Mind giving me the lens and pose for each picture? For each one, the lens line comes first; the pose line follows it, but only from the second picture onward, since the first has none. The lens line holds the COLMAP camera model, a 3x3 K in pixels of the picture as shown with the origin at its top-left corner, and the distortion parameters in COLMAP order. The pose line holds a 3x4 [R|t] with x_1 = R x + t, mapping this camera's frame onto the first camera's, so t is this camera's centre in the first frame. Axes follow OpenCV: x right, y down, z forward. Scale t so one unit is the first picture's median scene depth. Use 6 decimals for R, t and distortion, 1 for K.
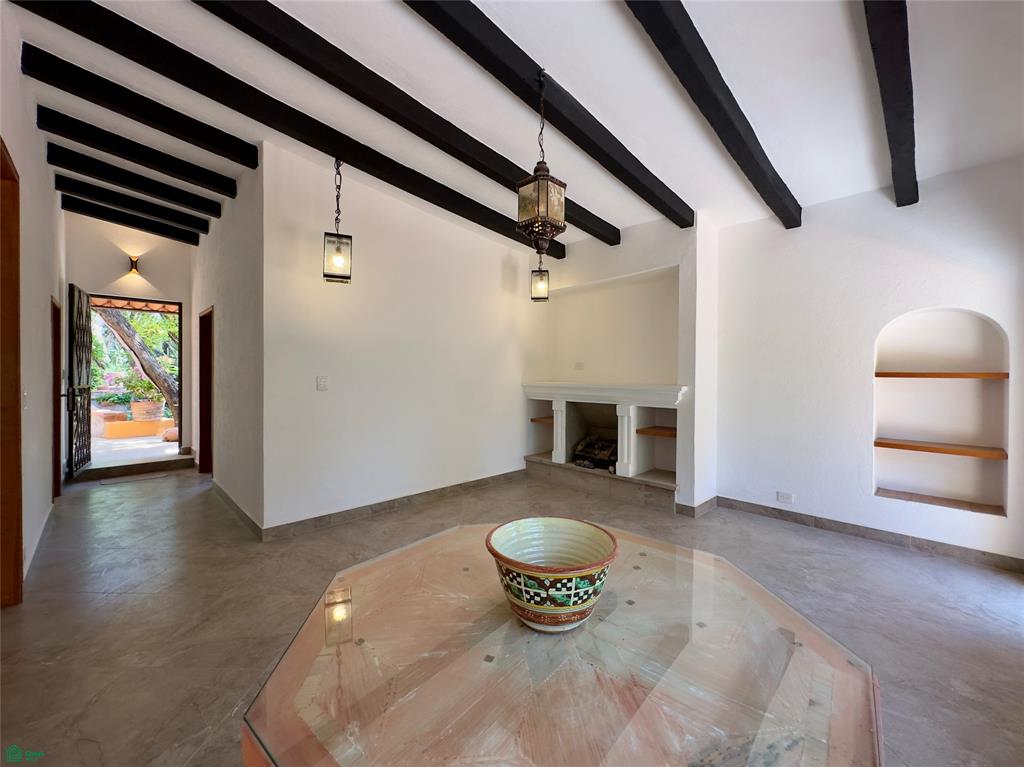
lens RADIAL K [[414.3, 0, 512.9], [0, 414.3, 372.8], [0, 0, 1]] dist [-0.012034, 0.000036]
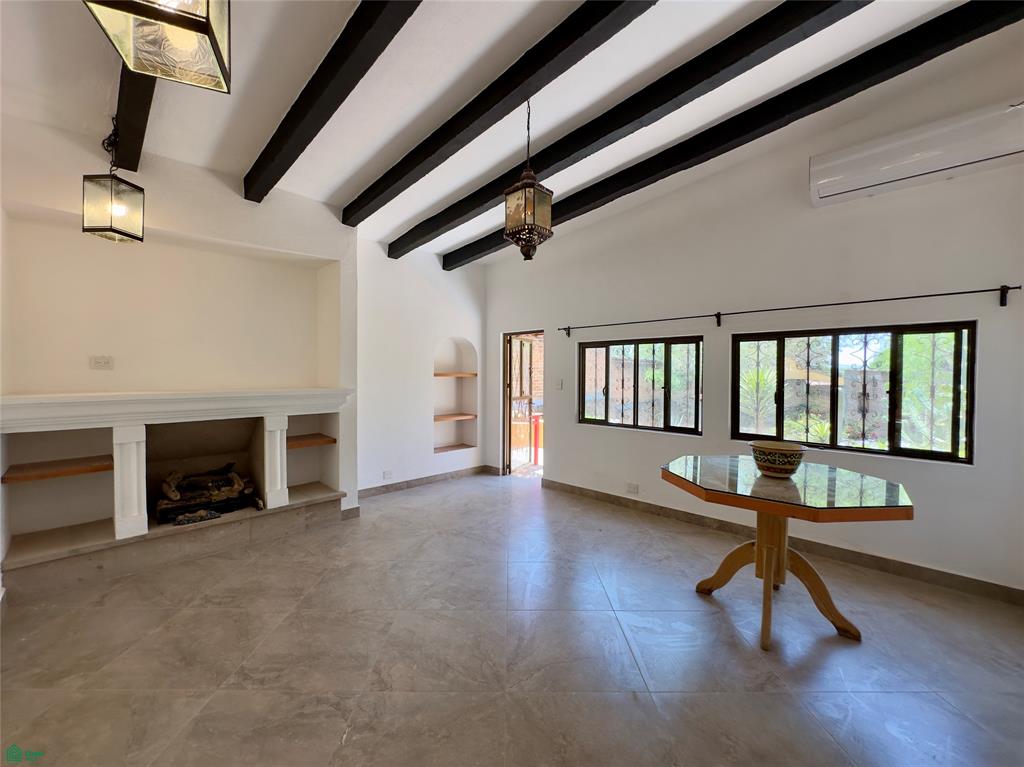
lens RADIAL K [[416.2, 0, 512.2], [0, 416.2, 381.0], [0, 0, 1]] dist [-0.002127, 0.000605]
pose [[-0.017065, -0.025173, 0.999537, -0.536671], [-0.005340, 0.999671, 0.025085, -0.011194], [-0.999840, -0.004909, -0.017194, 0.584833]]
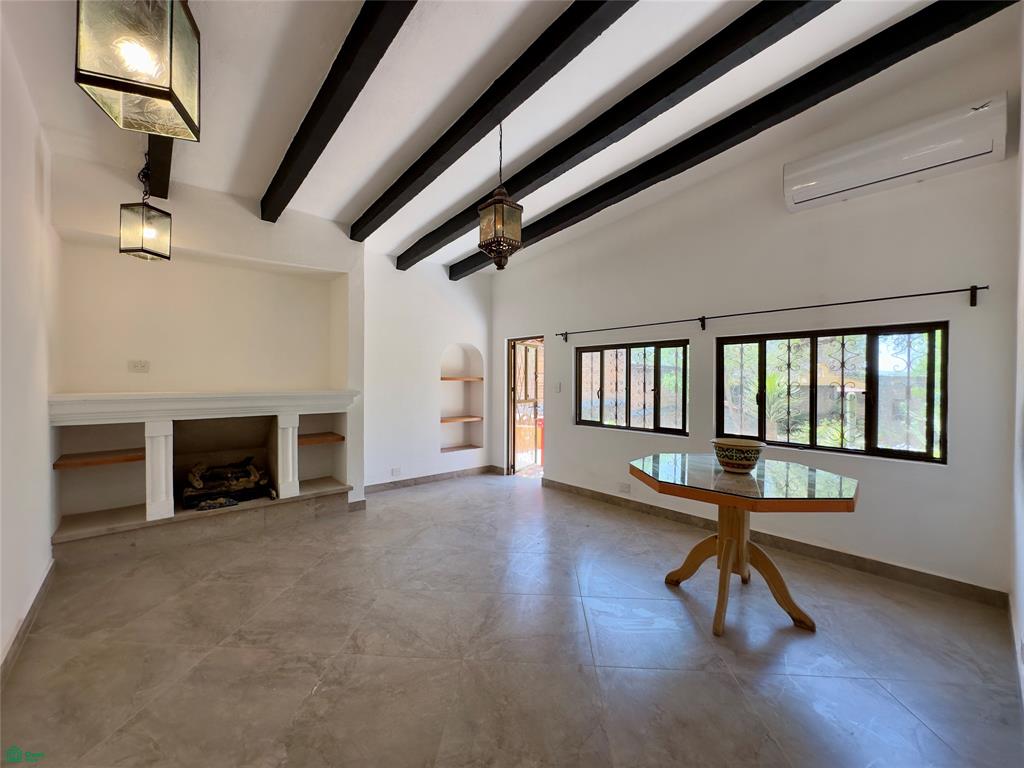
lens RADIAL K [[409.2, 0, 512.0], [0, 409.2, 384.0], [0, 0, 1]] dist [-0.000770, 0.000156]
pose [[0.050812, -0.015696, 0.998585, -0.573741], [-0.004074, 0.999865, 0.015924, -0.002135], [-0.998700, -0.004877, 0.050741, 0.506035]]
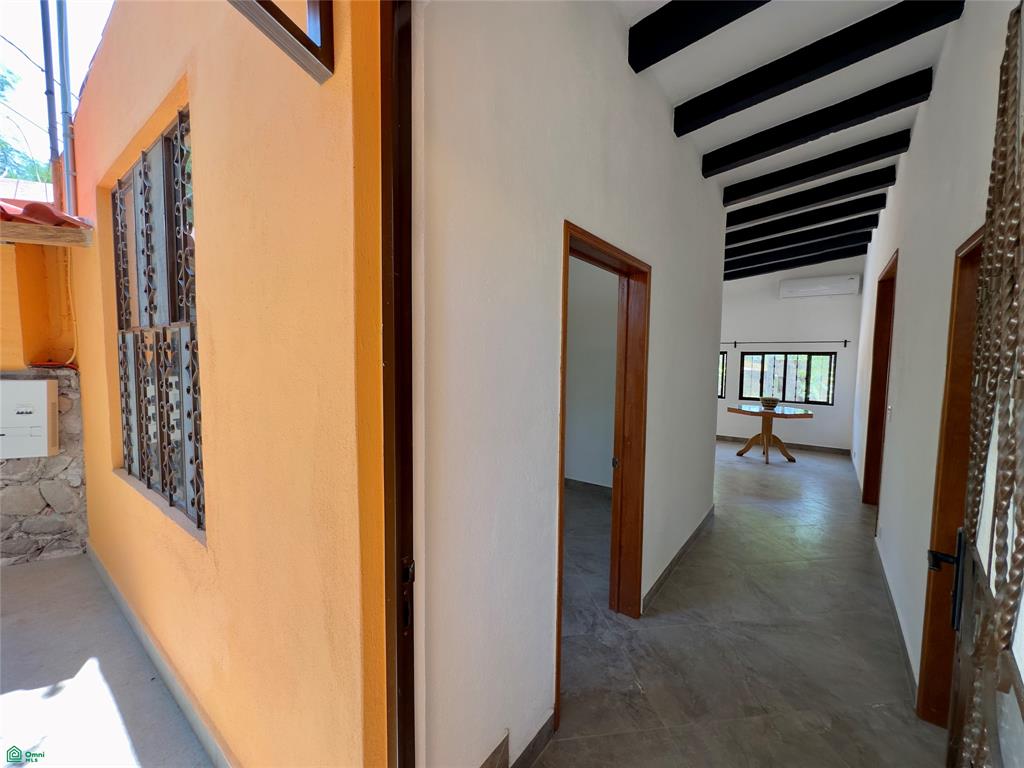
lens RADIAL K [[409.2, 0, 512.0], [0, 409.2, 384.0], [0, 0, 1]] dist [-0.000770, 0.000156]
pose [[-0.142204, -0.066858, 0.987577, -1.354222], [-0.016556, 0.997737, 0.065161, -0.046177], [-0.989699, -0.007084, -0.142990, 1.389418]]
